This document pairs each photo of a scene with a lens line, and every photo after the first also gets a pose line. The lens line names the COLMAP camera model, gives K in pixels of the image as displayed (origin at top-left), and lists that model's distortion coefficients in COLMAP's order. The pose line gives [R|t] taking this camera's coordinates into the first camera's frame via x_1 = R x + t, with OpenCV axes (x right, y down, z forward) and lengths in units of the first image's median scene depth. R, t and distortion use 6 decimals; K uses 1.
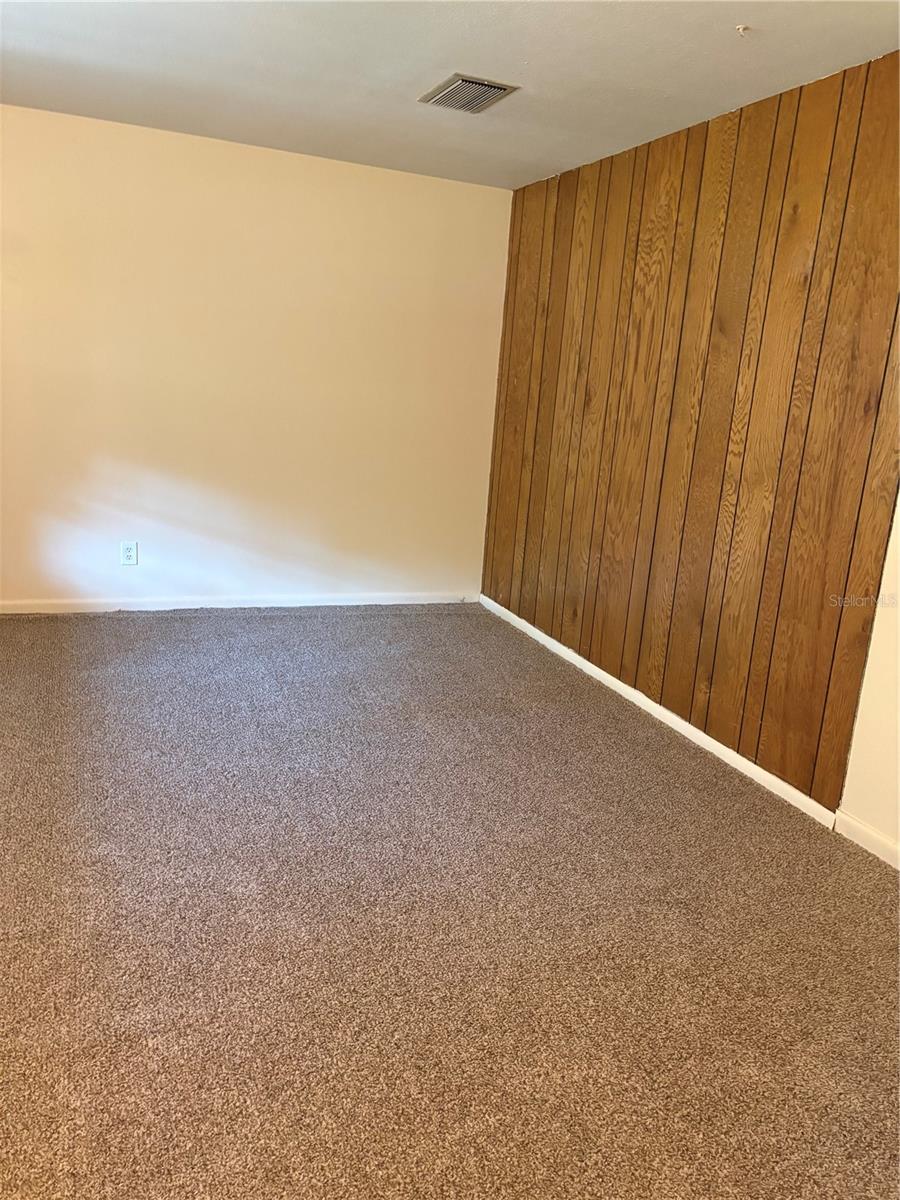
lens RADIAL K [[904.4, 0, 454.1], [0, 904.4, 602.3], [0, 0, 1]] dist [0.009404, -0.022740]
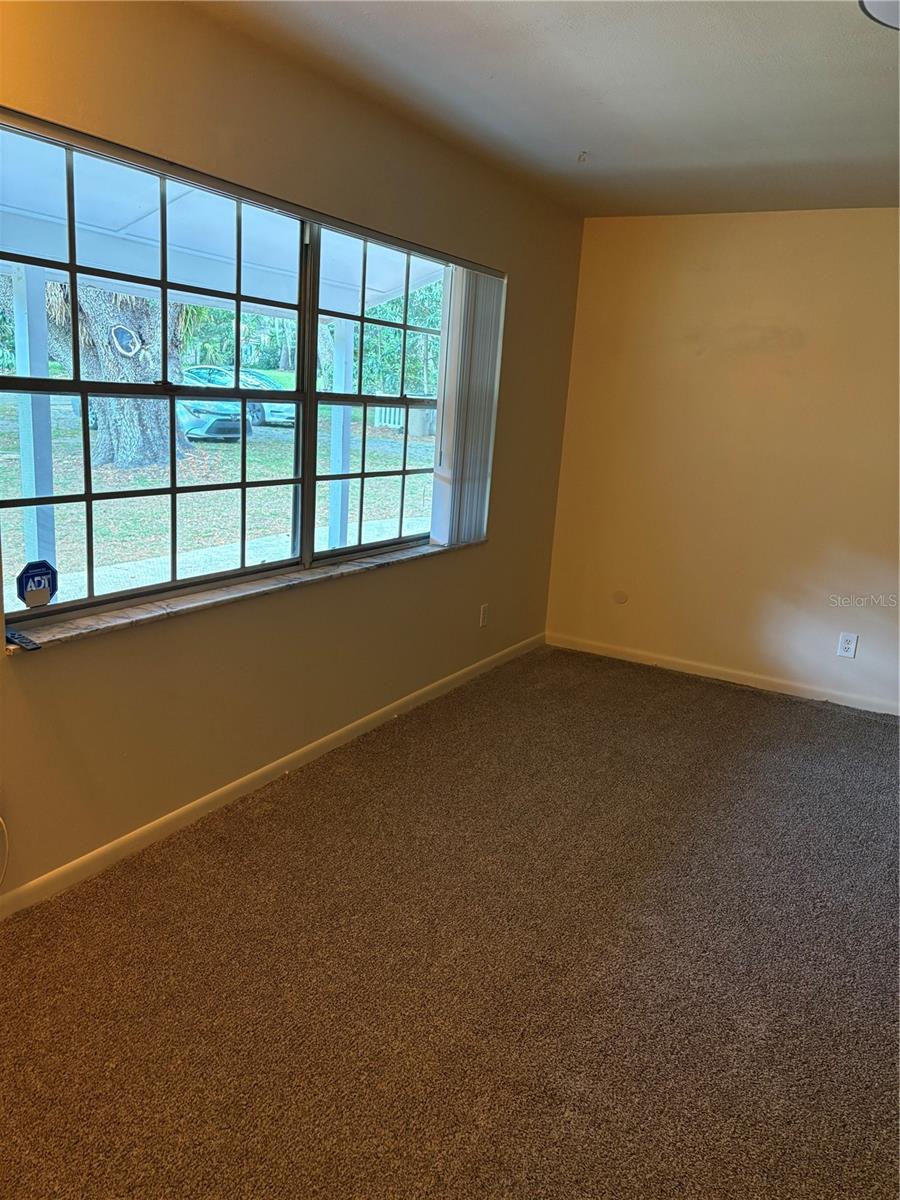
lens RADIAL K [[904.4, 0, 451.4], [0, 904.4, 598.7], [0, 0, 1]] dist [0.009404, -0.022740]
pose [[0.610774, 0.140797, -0.779186, 0.231975], [-0.207128, 0.978208, 0.014400, -0.054462], [0.764234, 0.152596, 0.626627, 0.130540]]
